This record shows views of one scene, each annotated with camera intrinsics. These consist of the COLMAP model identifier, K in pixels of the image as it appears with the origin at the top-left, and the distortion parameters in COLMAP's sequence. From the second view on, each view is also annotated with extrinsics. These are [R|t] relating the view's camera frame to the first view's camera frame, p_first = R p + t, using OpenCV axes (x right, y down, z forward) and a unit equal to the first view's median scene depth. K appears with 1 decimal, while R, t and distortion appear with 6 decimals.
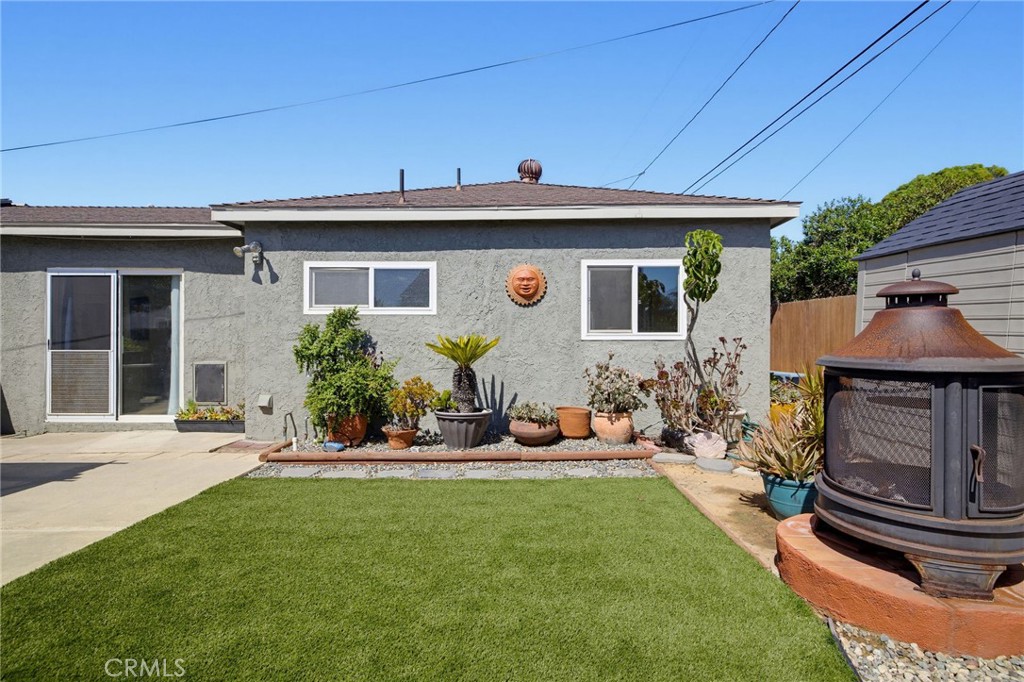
lens RADIAL K [[481.9, 0, 505.9], [0, 481.9, 340.5], [0, 0, 1]] dist [-0.005263, -0.000366]
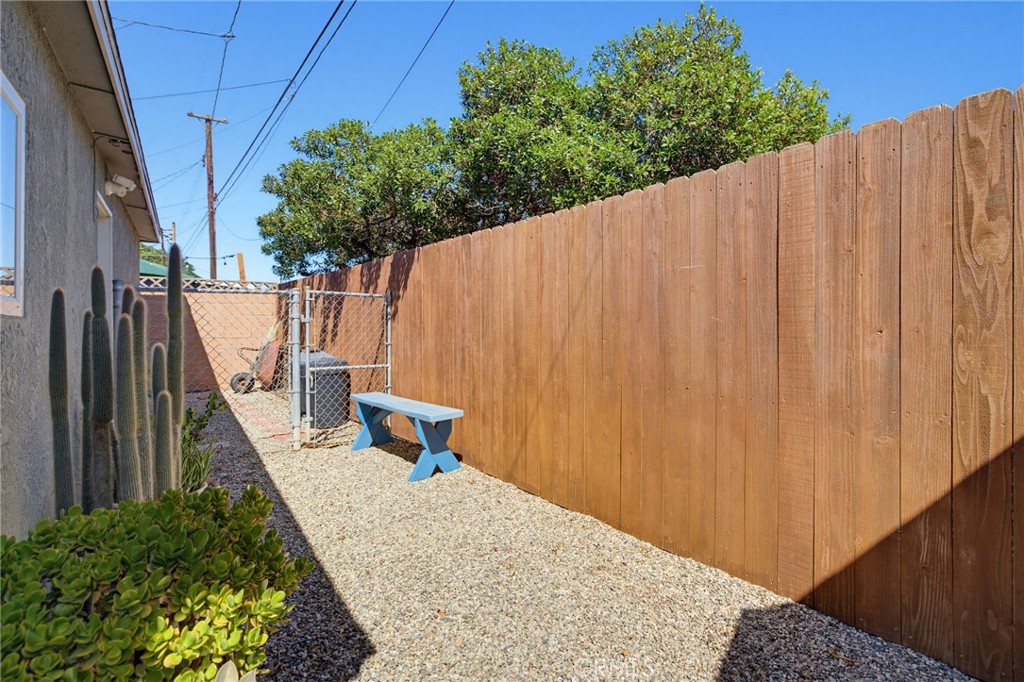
lens RADIAL K [[481.9, 0, 511.6], [0, 481.9, 332.7], [0, 0, 1]] dist [-0.005263, -0.000366]
pose [[0.818836, -0.007973, 0.573973, 0.412853], [0.004195, 0.999960, 0.007906, -0.000144], [-0.574013, -0.004066, 0.818836, 0.627712]]
